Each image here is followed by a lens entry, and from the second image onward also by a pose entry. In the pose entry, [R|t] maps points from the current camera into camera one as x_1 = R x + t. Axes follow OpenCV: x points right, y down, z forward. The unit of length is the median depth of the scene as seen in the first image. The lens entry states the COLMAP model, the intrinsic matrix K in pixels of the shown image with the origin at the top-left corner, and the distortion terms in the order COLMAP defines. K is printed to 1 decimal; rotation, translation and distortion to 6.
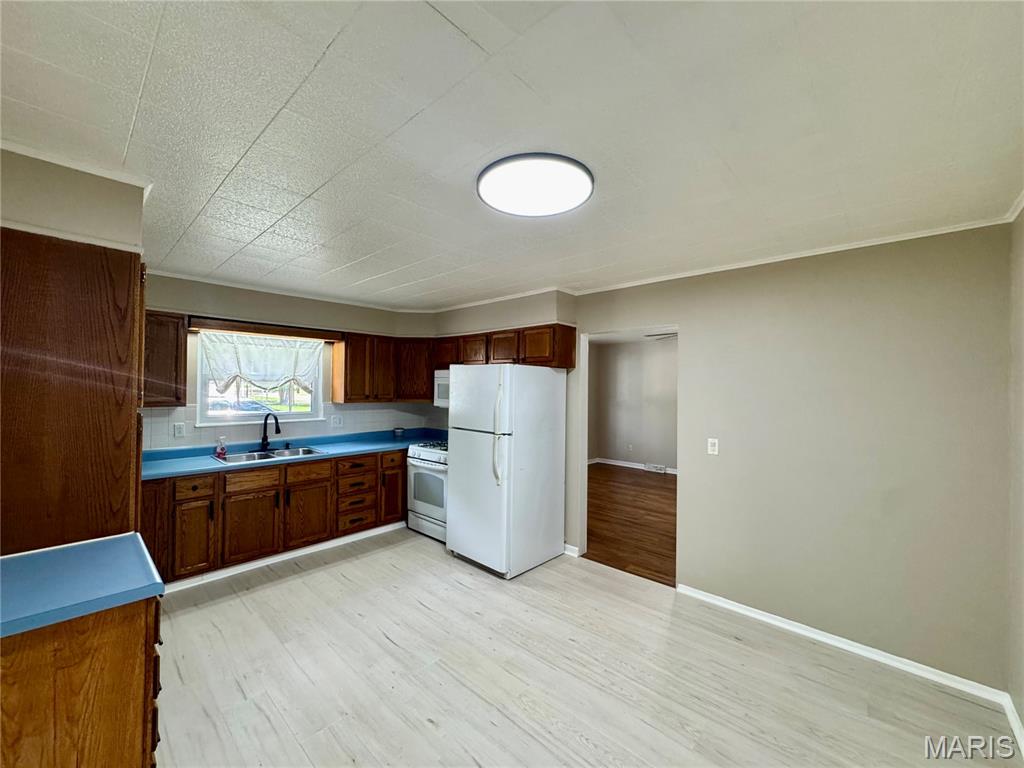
lens RADIAL K [[409.4, 0, 512.0], [0, 409.4, 384.0], [0, 0, 1]] dist [-0.002473, -0.000125]
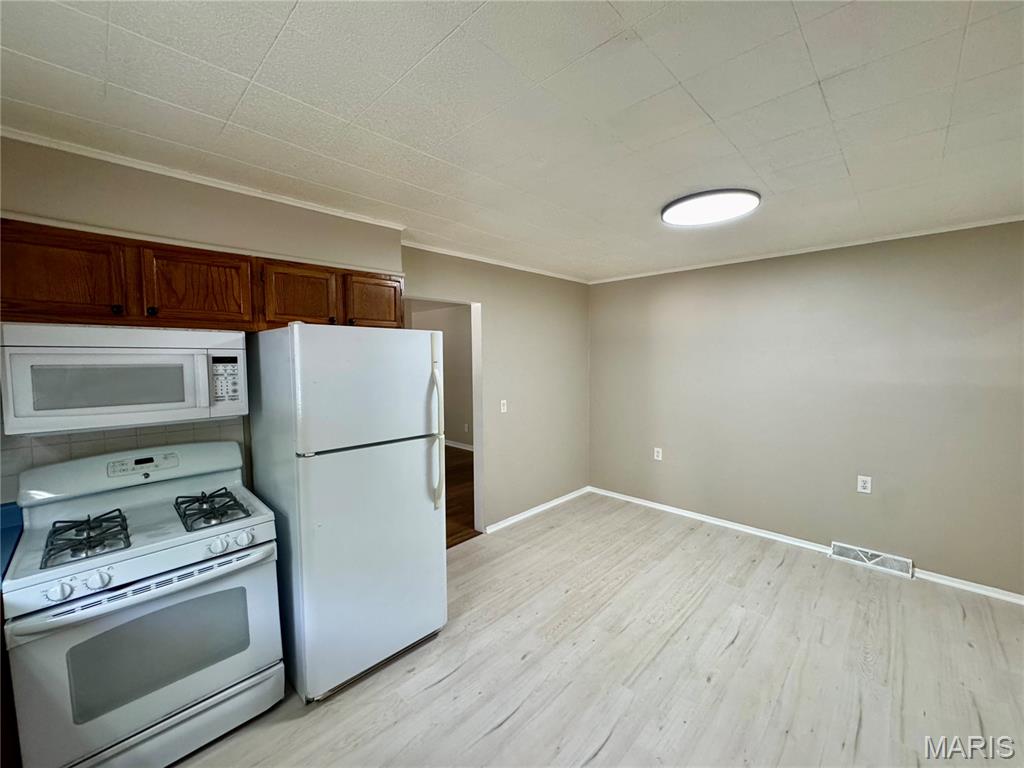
lens RADIAL K [[409.4, 0, 512.0], [0, 409.4, 384.0], [0, 0, 1]] dist [-0.002473, -0.000125]
pose [[0.023243, -0.078688, 0.996628, -0.596546], [0.002121, 0.996899, 0.078660, -0.012416], [-0.999728, 0.000285, 0.023337, 0.734062]]
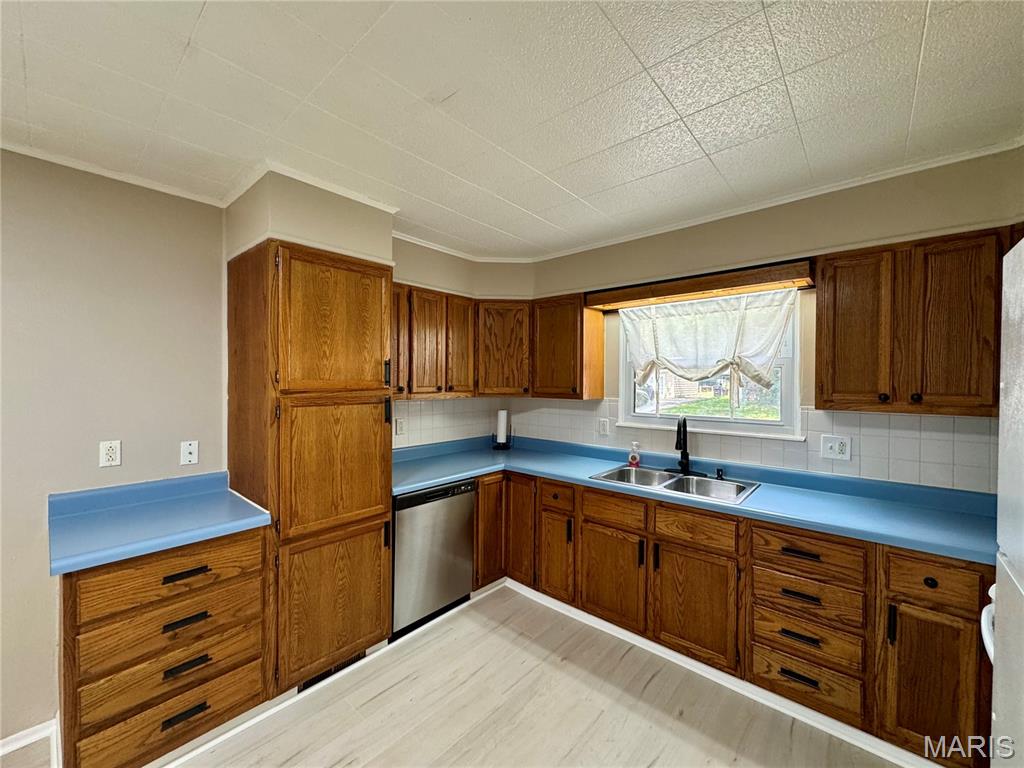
lens RADIAL K [[409.4, 0, 512.0], [0, 409.4, 384.0], [0, 0, 1]] dist [-0.002473, -0.000125]
pose [[0.027004, -0.001435, -0.999634, 0.050813], [0.002398, 0.999996, -0.001371, 0.020132], [0.999632, -0.002360, 0.027007, 0.721455]]
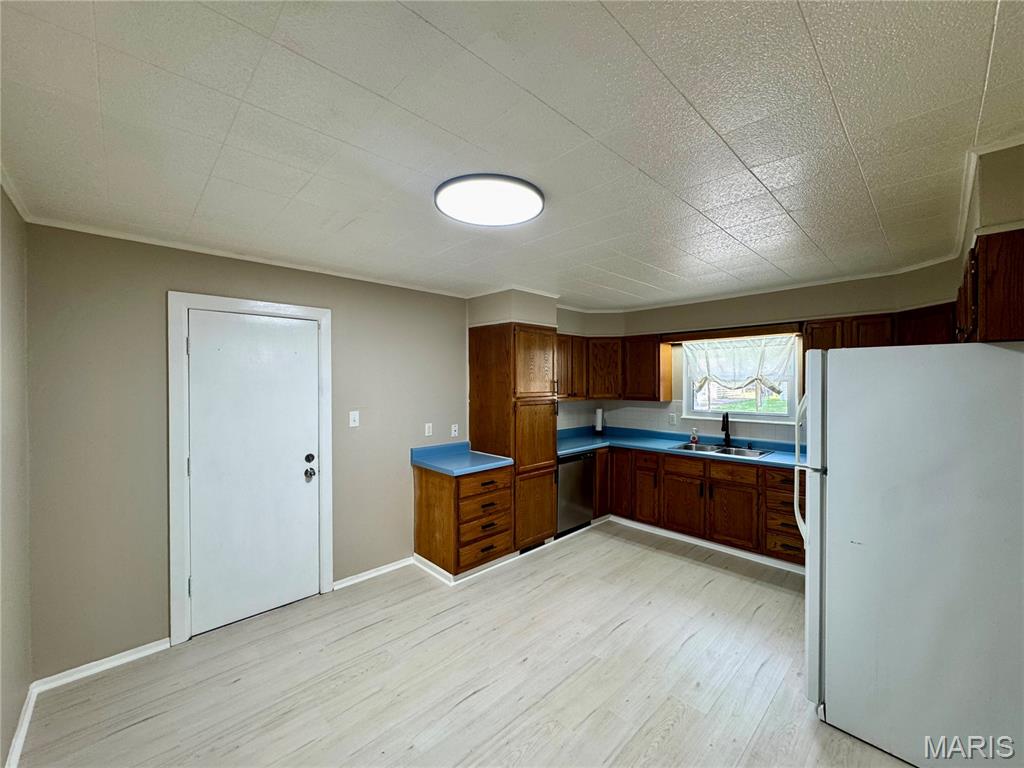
lens RADIAL K [[409.4, 0, 512.0], [0, 409.4, 384.0], [0, 0, 1]] dist [-0.002473, -0.000125]
pose [[-0.059844, -0.004690, -0.998197, 0.512579], [0.010297, 0.999933, -0.005316, -0.000389], [0.998155, -0.010596, -0.059792, 0.515187]]
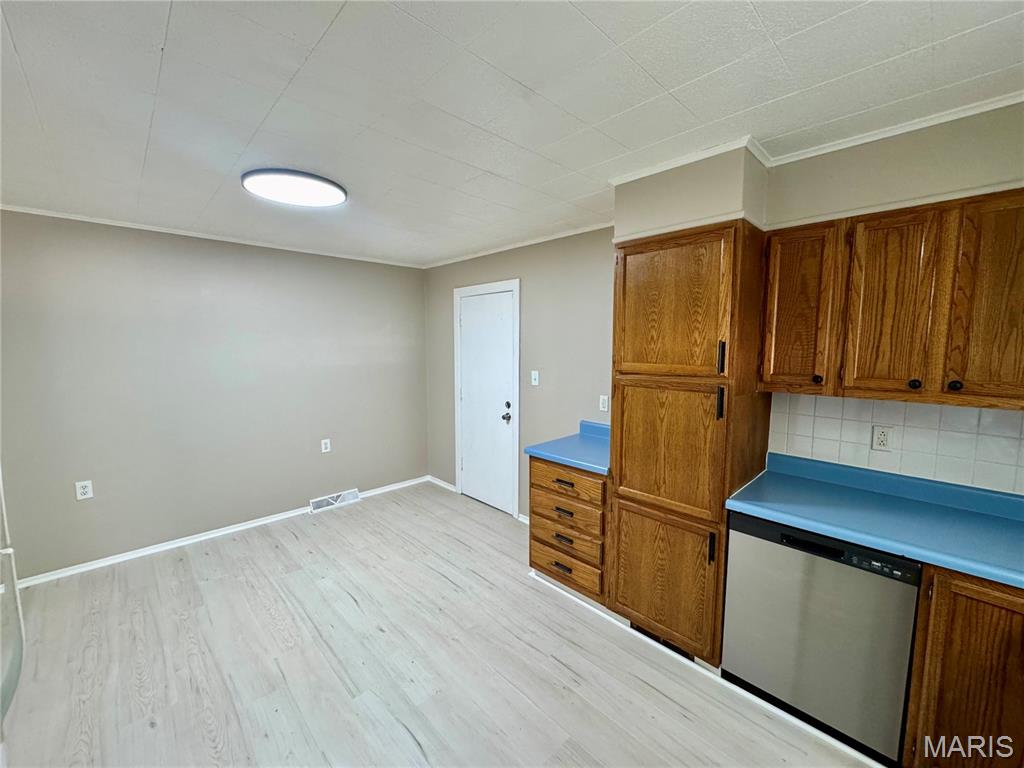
lens RADIAL K [[410.8, 0, 512.0], [0, 410.8, 384.0], [0, 0, 1]] dist [0.000862, 0.000082]
pose [[-0.998240, -0.017663, 0.056605, -0.313815], [-0.012290, 0.995506, 0.093899, -0.007114], [-0.058009, 0.093038, -0.993971, 1.042478]]
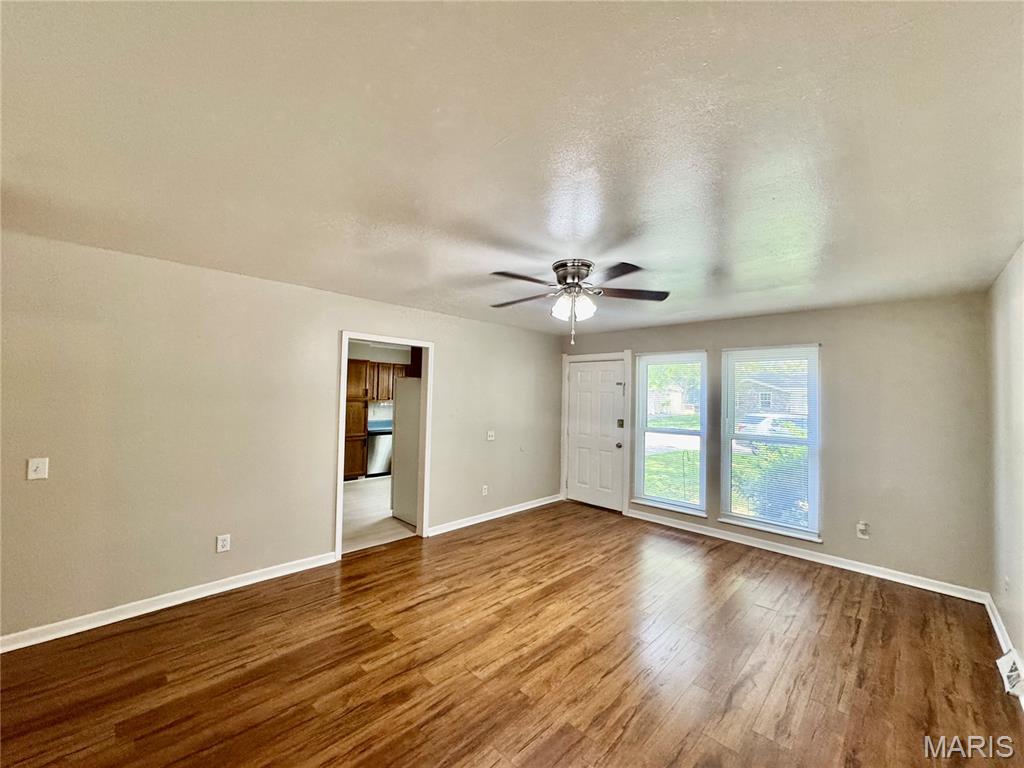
lens RADIAL K [[409.4, 0, 512.0], [0, 409.4, 384.0], [0, 0, 1]] dist [-0.002473, -0.000125]
pose [[-0.024594, -0.037055, -0.999011, 1.332605], [-0.013533, 0.999234, -0.036730, 0.022803], [0.999606, 0.012616, -0.025077, 1.274943]]
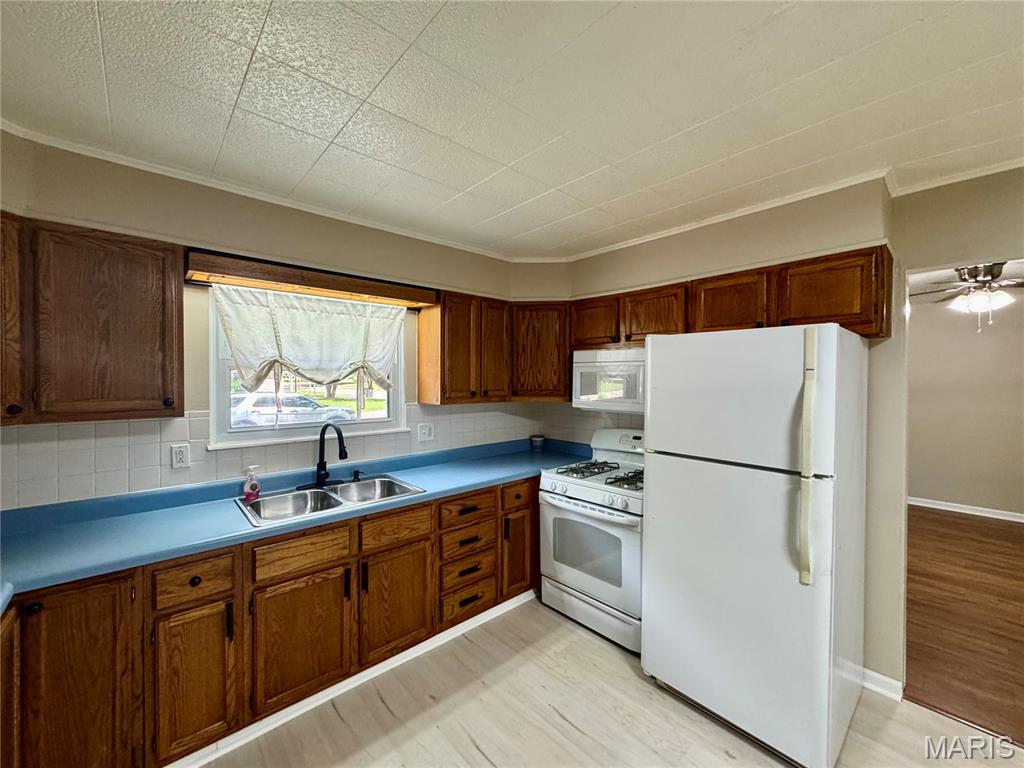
lens RADIAL K [[409.4, 0, 512.0], [0, 409.4, 384.0], [0, 0, 1]] dist [-0.002473, -0.000125]
pose [[0.996088, -0.008476, -0.087965, -0.277806], [0.010126, 0.999781, 0.018333, 0.005742], [0.087790, -0.019152, 0.995955, 0.437466]]
